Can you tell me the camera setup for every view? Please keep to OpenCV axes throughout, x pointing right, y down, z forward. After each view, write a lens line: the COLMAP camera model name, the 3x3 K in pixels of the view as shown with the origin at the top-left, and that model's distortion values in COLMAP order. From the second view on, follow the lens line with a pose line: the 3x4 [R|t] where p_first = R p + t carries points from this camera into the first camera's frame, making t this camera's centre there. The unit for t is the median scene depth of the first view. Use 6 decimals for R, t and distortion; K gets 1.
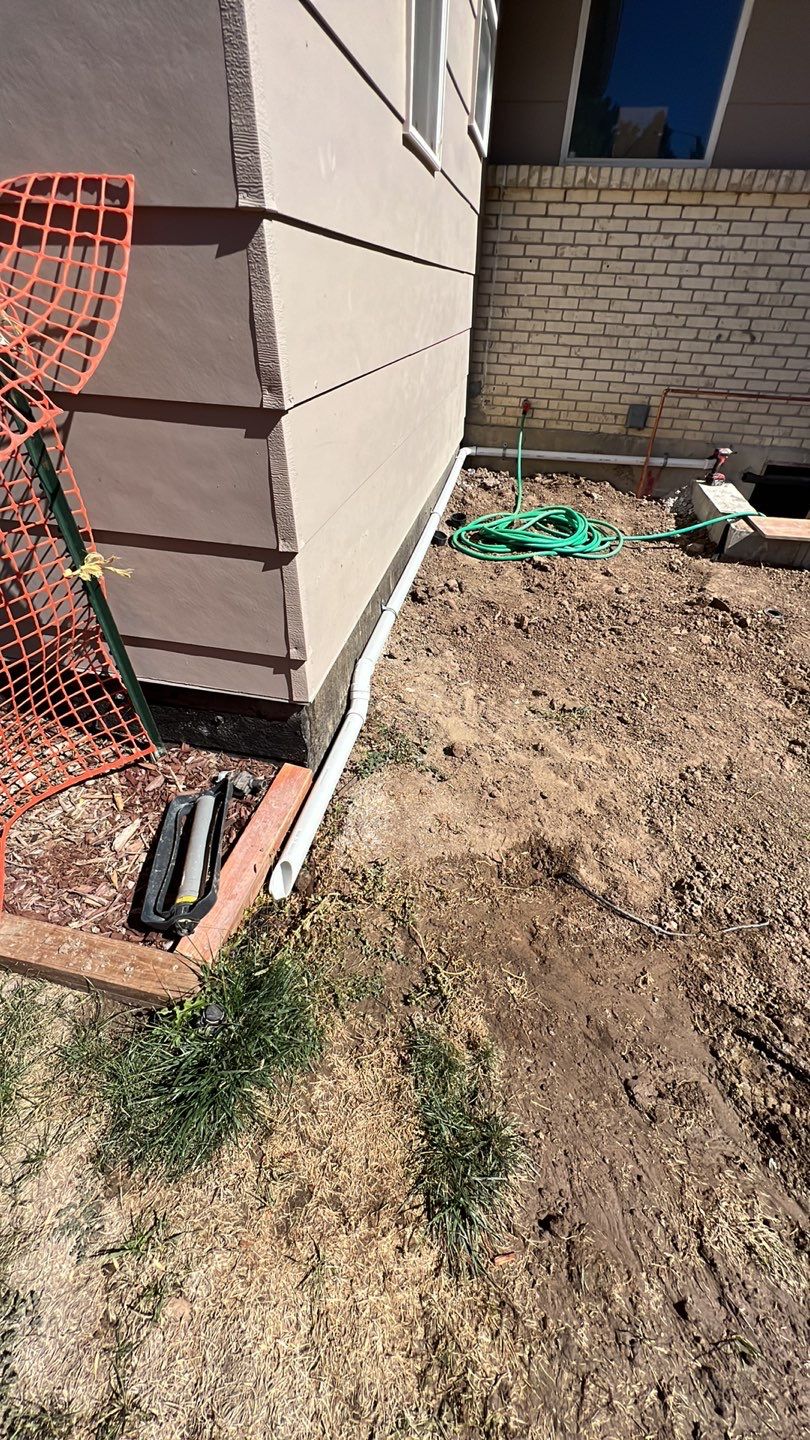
lens RADIAL K [[549.3, 0, 408.0], [0, 549.3, 719.0], [0, 0, 1]] dist [0.000313, 0.000048]
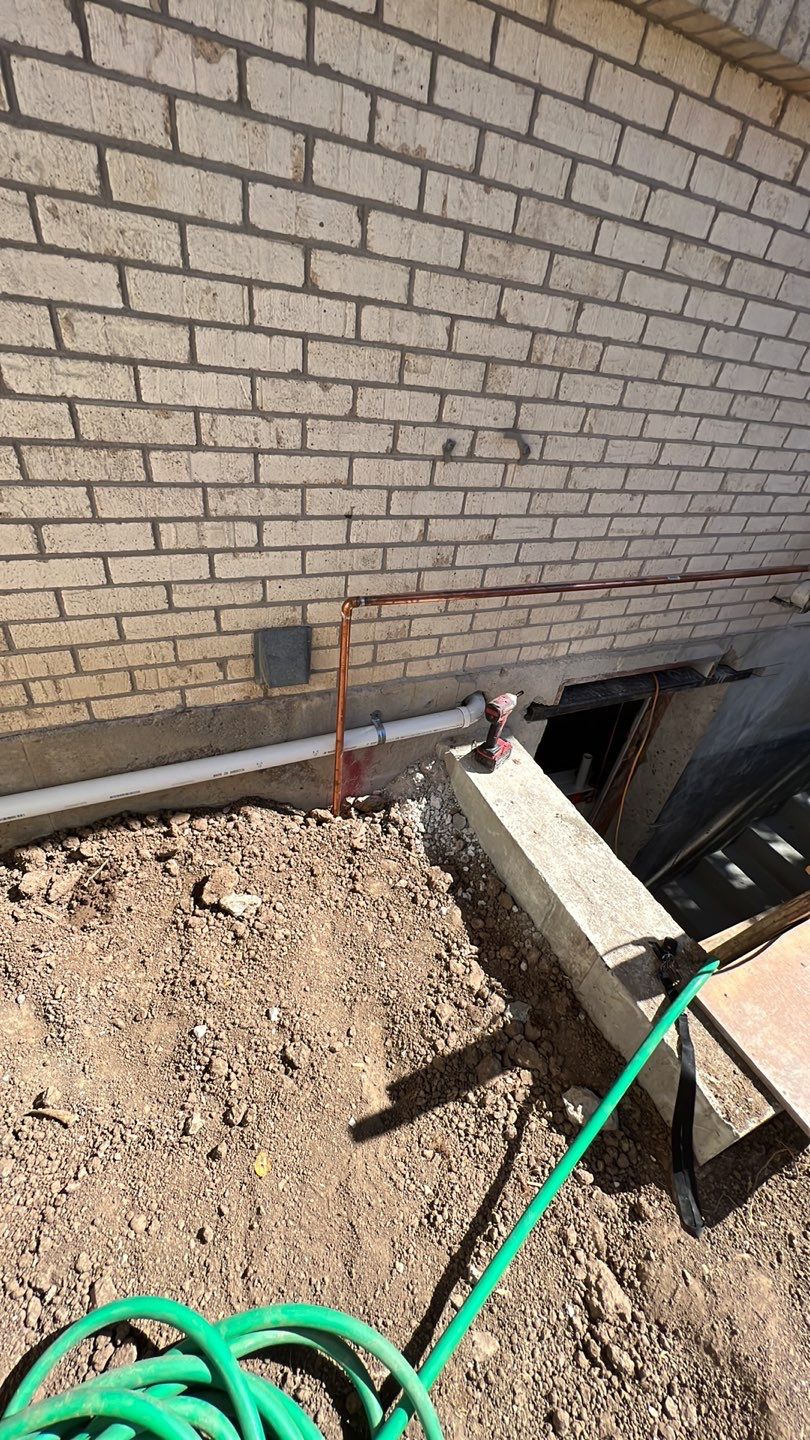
lens RADIAL K [[554.6, 0, 405.0], [0, 554.6, 720.0], [0, 0, 1]] dist [-0.001405, 0.000020]
pose [[0.807636, -0.288751, 0.514147, 0.307922], [0.288153, 0.953970, 0.083123, -0.552878], [-0.514482, 0.081019, 0.853665, 0.711473]]
